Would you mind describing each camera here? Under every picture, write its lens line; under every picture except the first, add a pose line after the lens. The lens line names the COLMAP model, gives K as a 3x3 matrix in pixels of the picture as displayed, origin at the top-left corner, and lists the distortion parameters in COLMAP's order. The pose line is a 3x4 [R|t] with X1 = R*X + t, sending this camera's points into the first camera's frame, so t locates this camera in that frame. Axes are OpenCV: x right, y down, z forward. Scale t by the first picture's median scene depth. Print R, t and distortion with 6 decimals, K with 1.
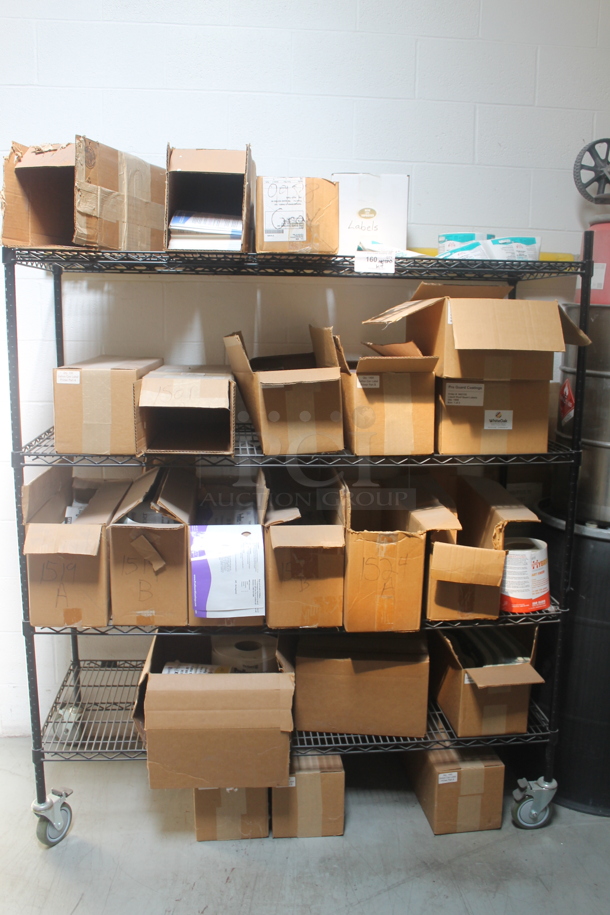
lens RADIAL K [[812.9, 0, 306.5], [0, 812.9, 461.1], [0, 0, 1]] dist [-0.159854, 0.133051]
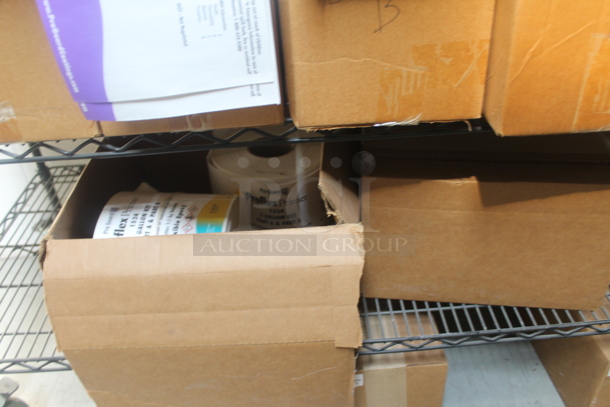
lens RADIAL K [[542.0, 0, 304.8], [0, 542.0, 204.1], [0, 0, 1]] dist [-0.159854, 0.133051]
pose [[0.995961, -0.028547, -0.085131, -0.021473], [0.061050, 0.910534, 0.408901, 0.132138], [0.065842, -0.412446, 0.908599, 0.749511]]
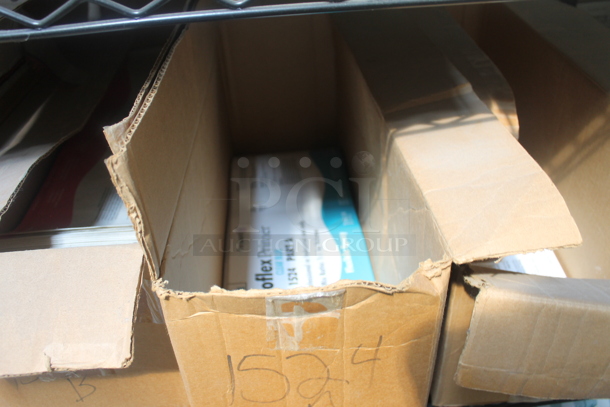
lens RADIAL K [[542.0, 0, 305.9], [0, 542.0, 201.6], [0, 0, 1]] dist [-0.159854, 0.133051]
pose [[0.998160, -0.047579, -0.037576, 0.105296], [0.058979, 0.905562, 0.420094, -0.008522], [0.014040, -0.421538, 0.906702, 0.833519]]
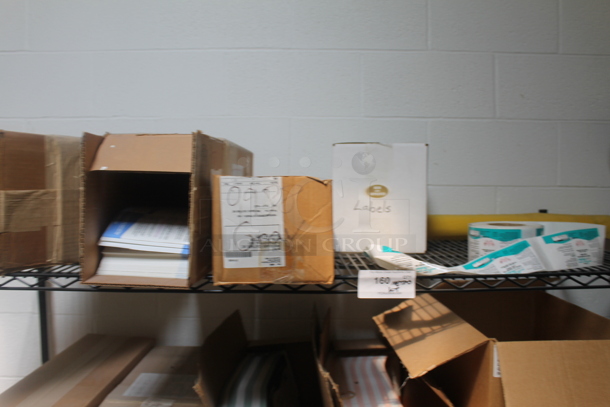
lens RADIAL K [[542.0, 0, 299.8], [0, 542.0, 204.7], [0, 0, 1]] dist [-0.159854, 0.133051]
pose [[0.996613, -0.011215, -0.081461, 0.045334], [-0.000045, 0.990582, -0.136922, -0.238603], [0.082229, 0.136462, 0.987227, 0.488861]]
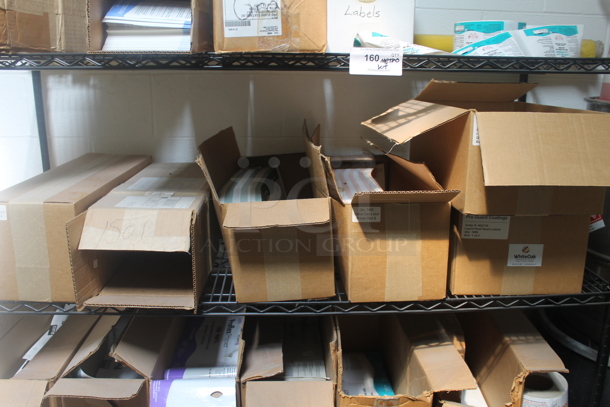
lens RADIAL K [[542.0, 0, 300.3], [0, 542.0, 204.2], [0, 0, 1]] dist [-0.159854, 0.133051]
pose [[0.998629, 0.004515, -0.052153, 0.038195], [-0.000830, 0.997514, 0.070459, -0.140841], [0.052341, -0.070319, 0.996150, 0.459683]]
